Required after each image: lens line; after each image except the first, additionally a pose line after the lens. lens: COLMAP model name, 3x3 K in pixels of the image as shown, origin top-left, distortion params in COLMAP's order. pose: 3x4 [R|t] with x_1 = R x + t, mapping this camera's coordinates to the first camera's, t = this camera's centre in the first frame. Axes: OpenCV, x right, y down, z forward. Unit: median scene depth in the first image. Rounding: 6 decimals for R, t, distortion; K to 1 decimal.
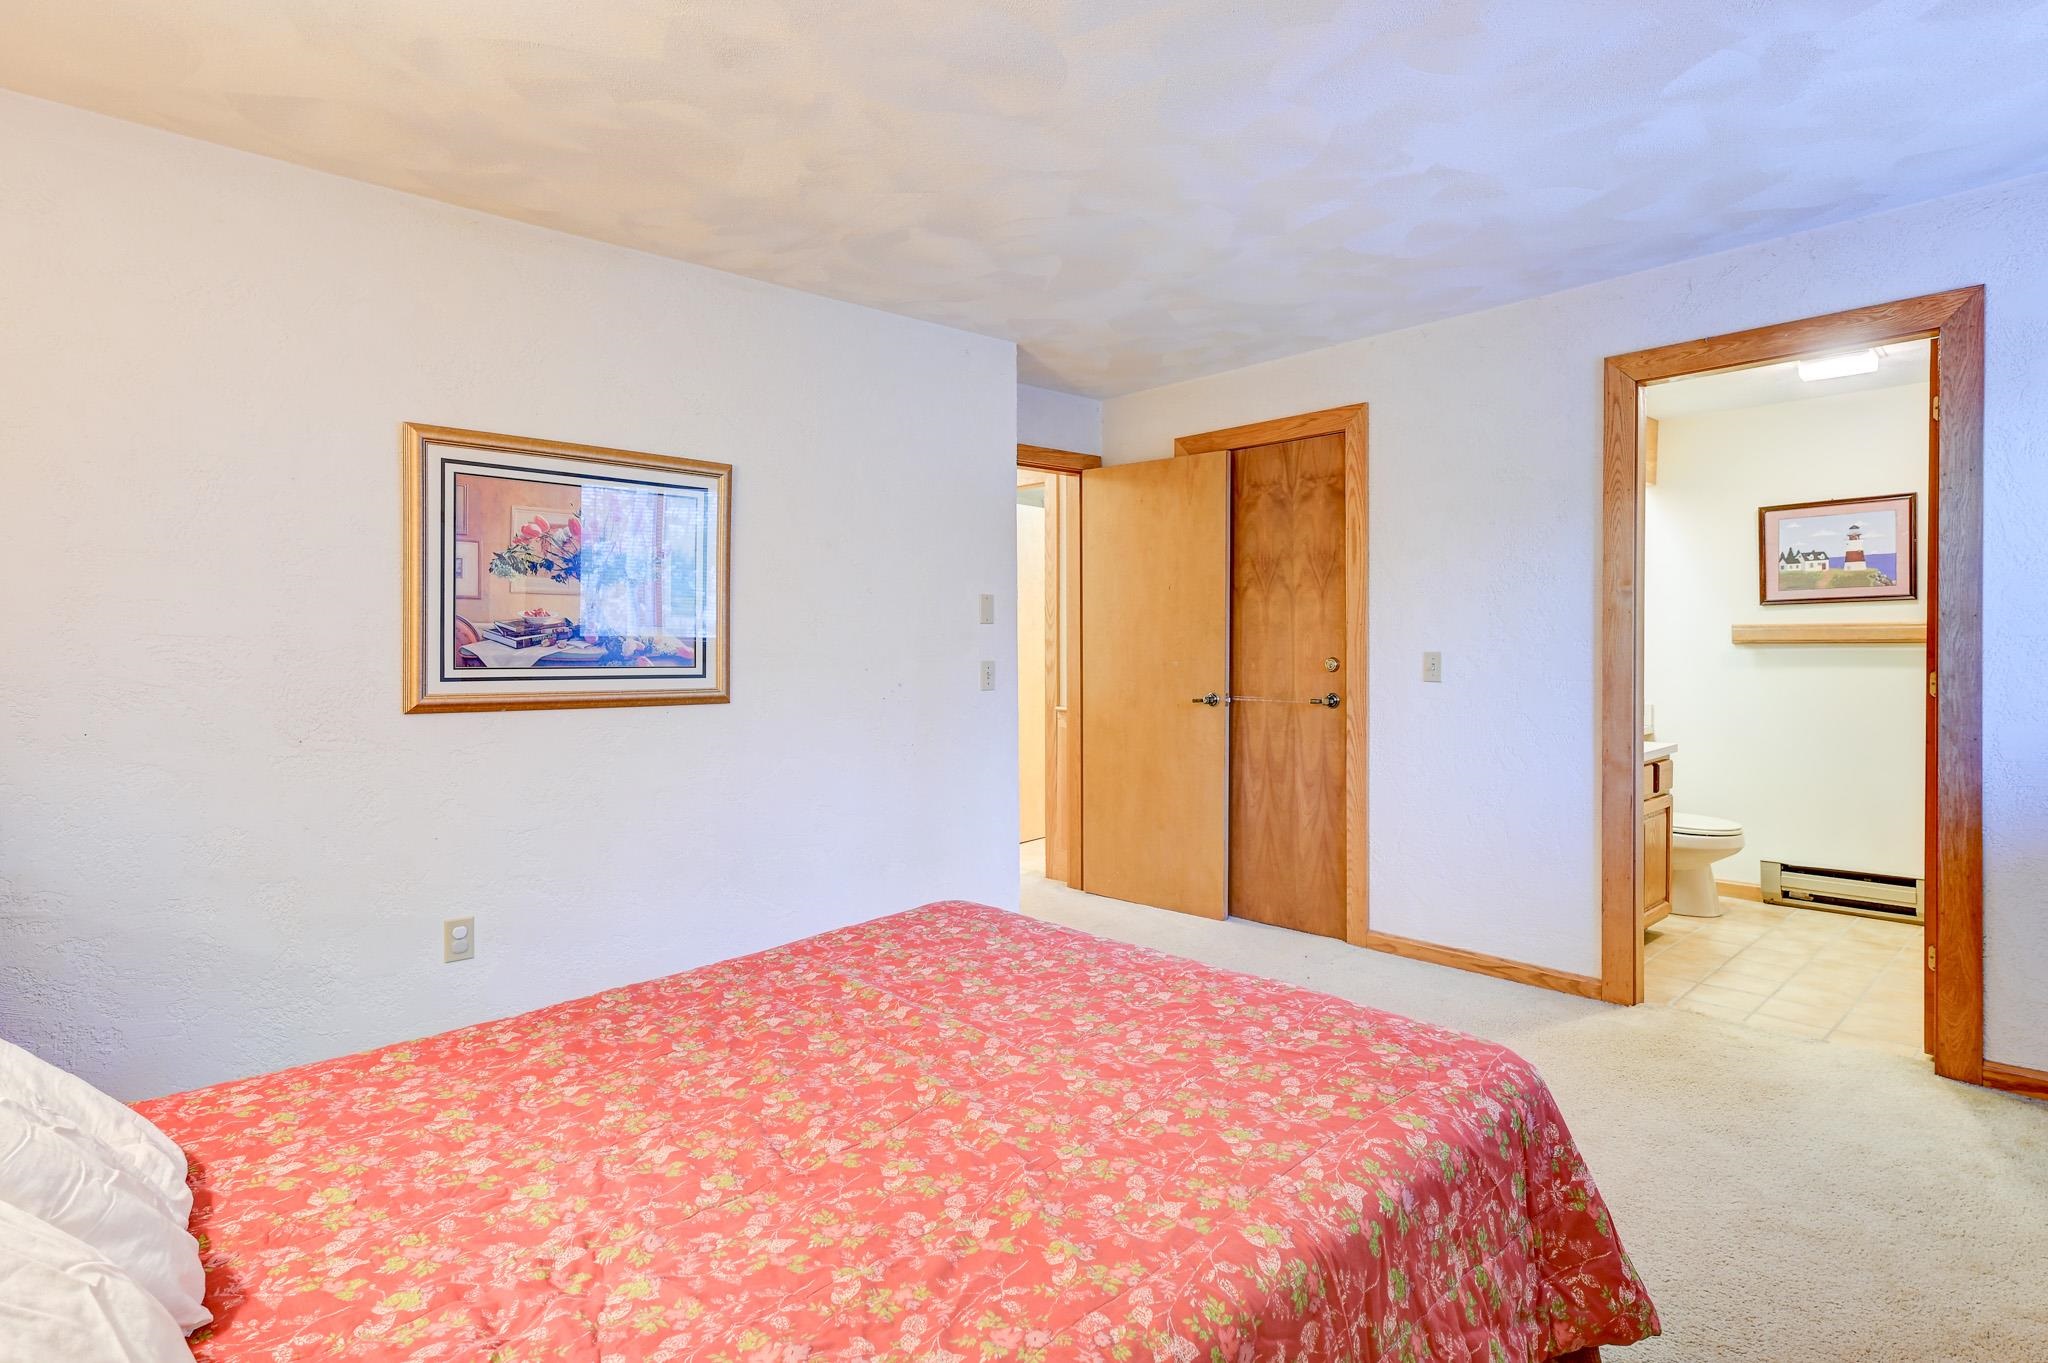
lens RADIAL K [[1071.3, 0, 1007.0], [0, 1071.3, 659.8], [0, 0, 1]] dist [0.004371, 0.002220]
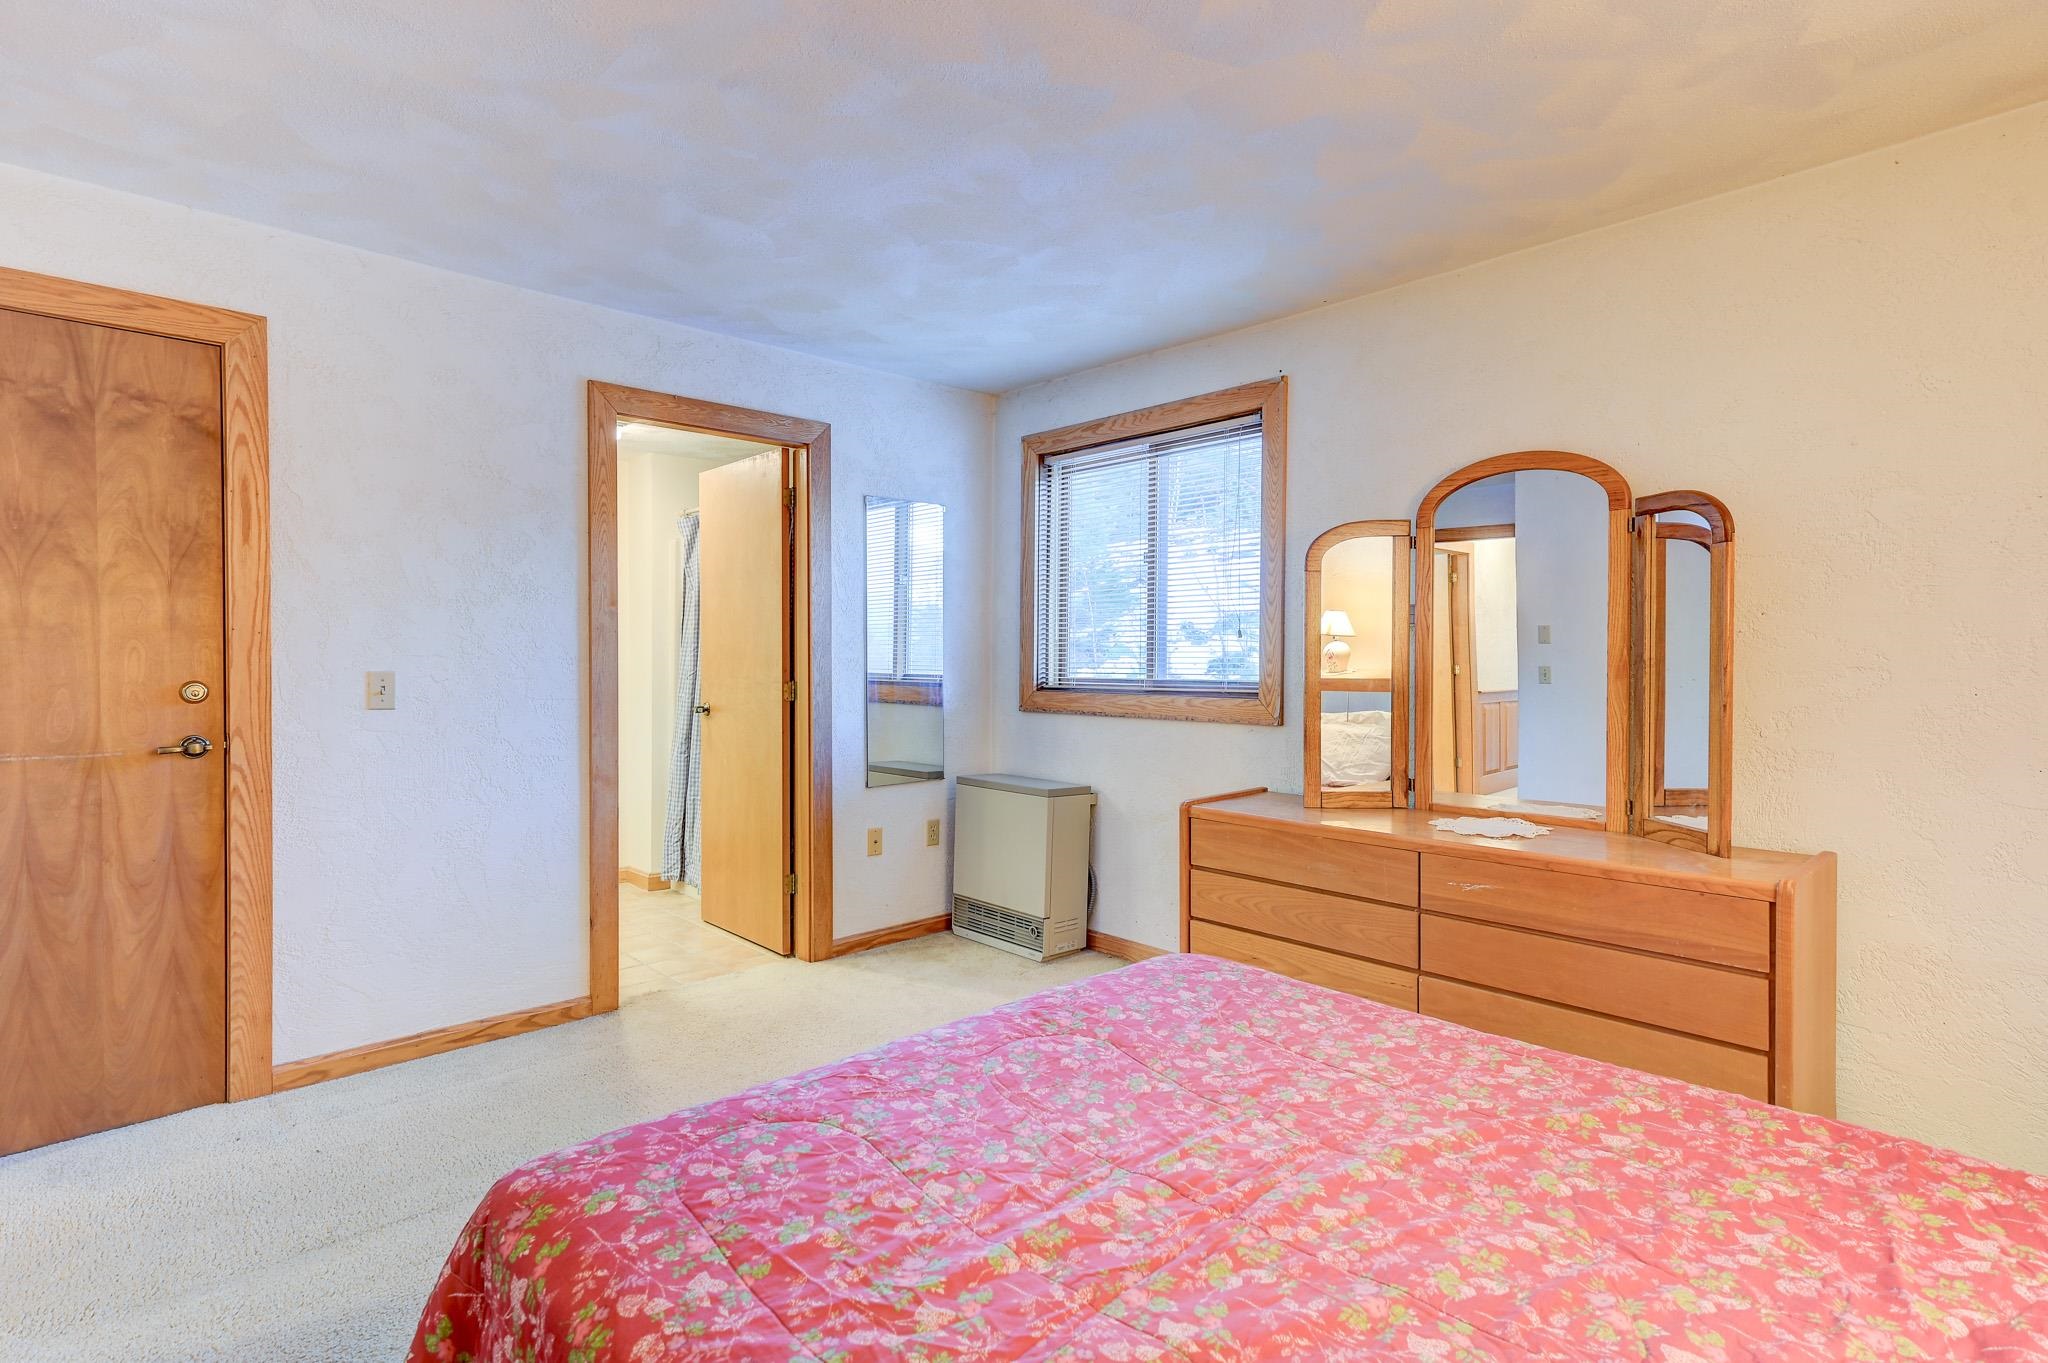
lens RADIAL K [[1031.9, 0, 1021.8], [0, 1031.9, 673.5], [0, 0, 1]] dist [0.011657, 0.000307]
pose [[-0.034804, -0.005773, 0.999377, -0.353776], [0.014236, 0.999879, 0.006271, -0.003743], [-0.999293, 0.014446, -0.034718, 0.515959]]
